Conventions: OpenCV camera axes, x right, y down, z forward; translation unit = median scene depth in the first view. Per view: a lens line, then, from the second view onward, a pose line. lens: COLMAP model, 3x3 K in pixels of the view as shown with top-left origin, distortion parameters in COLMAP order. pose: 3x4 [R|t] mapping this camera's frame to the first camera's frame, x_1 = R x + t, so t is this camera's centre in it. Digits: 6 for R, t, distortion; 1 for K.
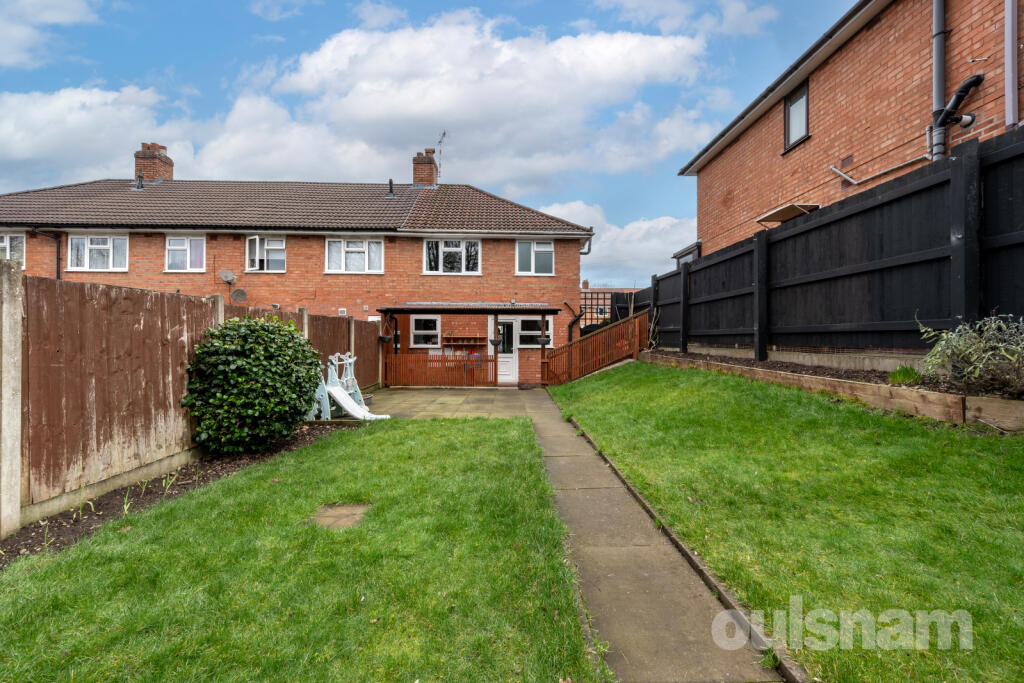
lens RADIAL K [[399.4, 0, 511.3], [0, 399.4, 339.9], [0, 0, 1]] dist [-0.002193, 0.000099]
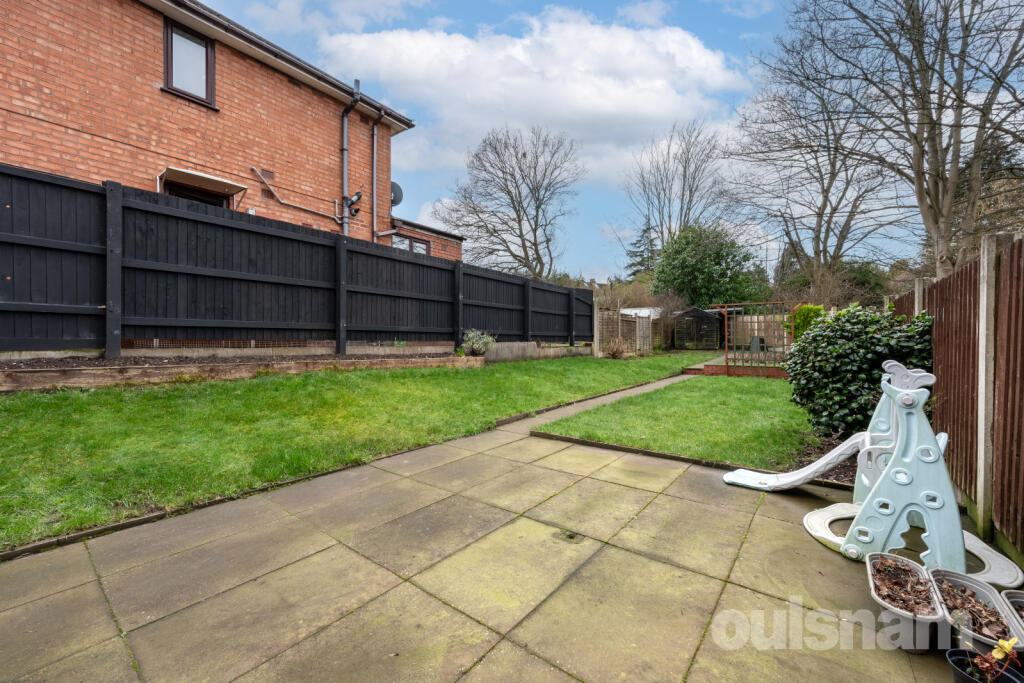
lens RADIAL K [[402.6, 0, 512.0], [0, 402.6, 341.5], [0, 0, 1]] dist [-0.001563, -0.000014]
pose [[-0.780042, 0.000001, 0.625727, -0.201700], [0.000473, 1.000000, 0.000588, 0.007189], [-0.625727, 0.000755, -0.780042, 0.771621]]
